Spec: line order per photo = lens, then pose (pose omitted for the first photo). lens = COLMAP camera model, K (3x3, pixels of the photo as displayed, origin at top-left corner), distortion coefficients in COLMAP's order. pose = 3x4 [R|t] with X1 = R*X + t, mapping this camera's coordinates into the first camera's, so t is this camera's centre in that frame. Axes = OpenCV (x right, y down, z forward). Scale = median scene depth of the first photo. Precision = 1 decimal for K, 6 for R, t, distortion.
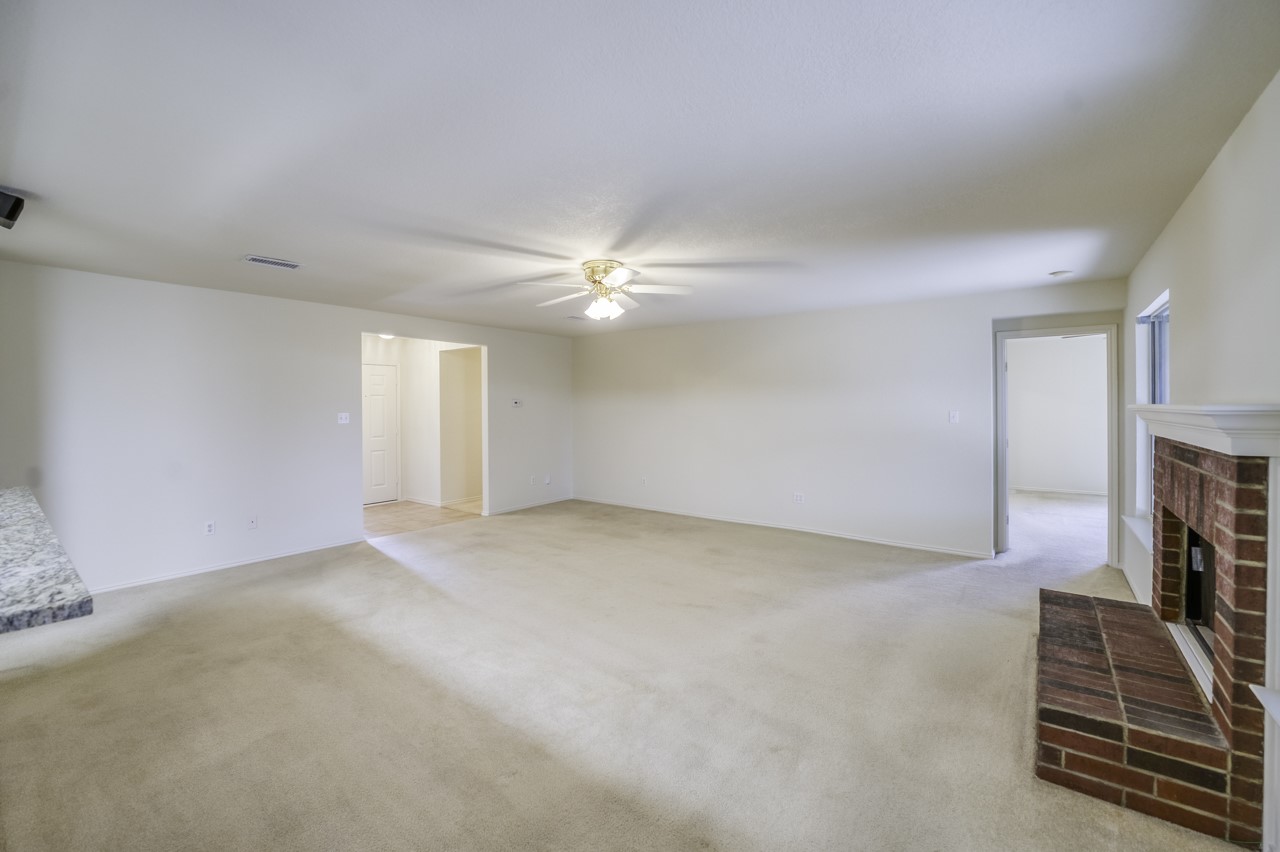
lens RADIAL K [[519.3, 0, 637.6], [0, 519.3, 423.9], [0, 0, 1]] dist [-0.041541, 0.006501]
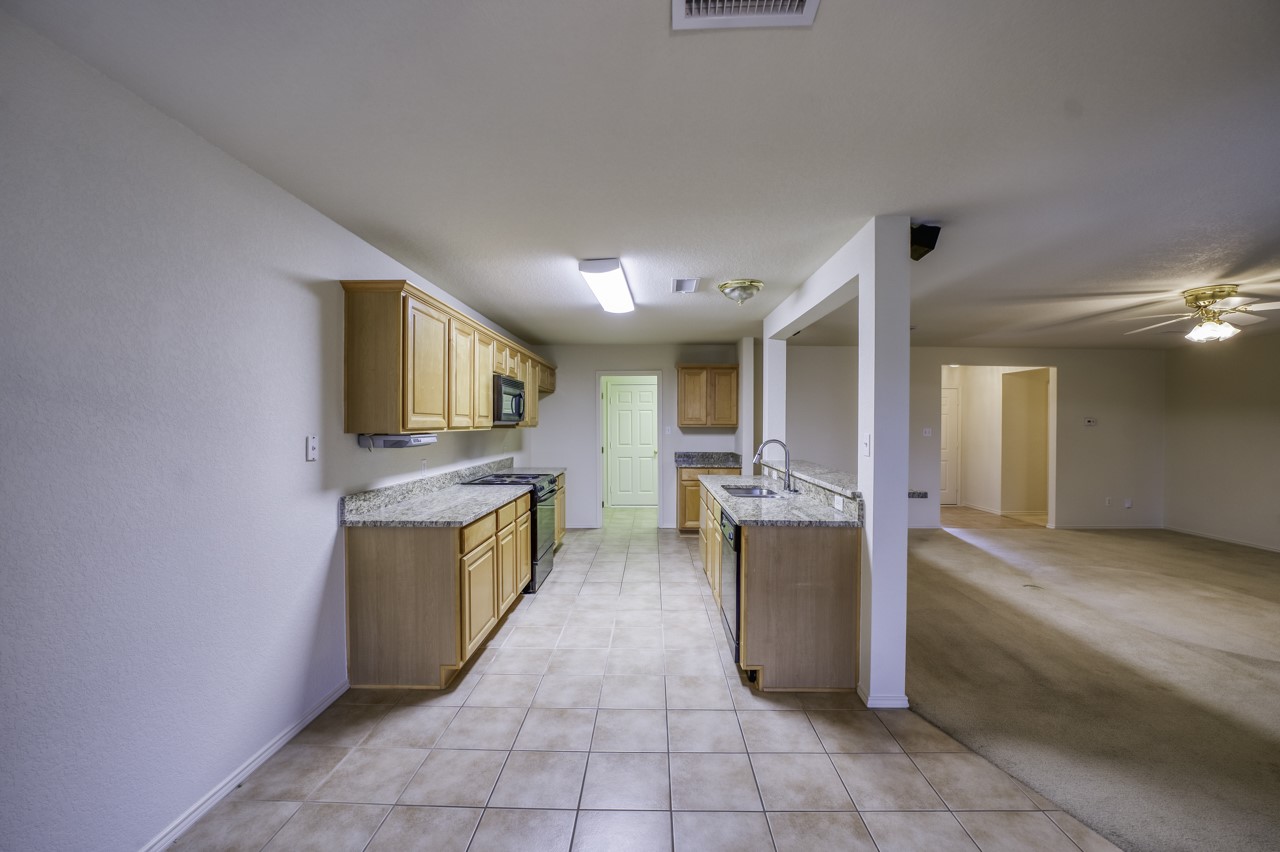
lens RADIAL K [[519.3, 0, 637.6], [0, 519.3, 423.9], [0, 0, 1]] dist [-0.041541, 0.006501]
pose [[0.594027, 0.010694, -0.804374, 0.040053], [-0.037767, 0.999180, -0.014607, 0.014829], [0.803558, 0.039056, 0.593944, -0.374142]]
